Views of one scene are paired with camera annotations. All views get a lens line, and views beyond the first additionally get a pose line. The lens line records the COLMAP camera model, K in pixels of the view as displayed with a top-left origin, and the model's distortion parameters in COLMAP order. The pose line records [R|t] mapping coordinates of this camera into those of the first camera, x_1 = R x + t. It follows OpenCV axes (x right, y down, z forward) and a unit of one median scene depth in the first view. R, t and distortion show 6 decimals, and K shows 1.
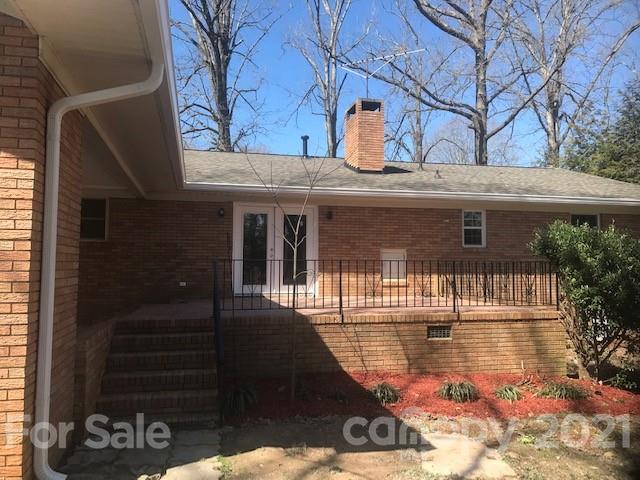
lens RADIAL K [[527.7, 0, 320.5], [0, 527.7, 240.1], [0, 0, 1]] dist [0.056061, -0.044156]
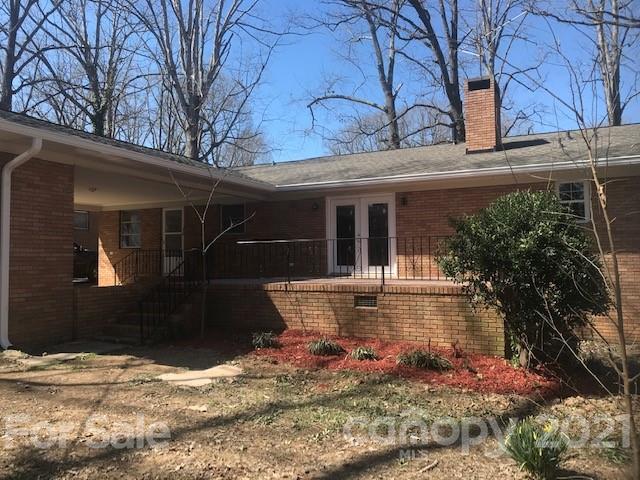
lens RADIAL K [[527.7, 0, 316.4], [0, 527.7, 240.7], [0, 0, 1]] dist [0.056061, -0.044156]
pose [[0.774211, -0.032207, -0.632108, 0.812011], [0.041167, 0.999152, -0.000487, 0.038867], [0.631587, -0.025645, 0.774880, 0.068935]]
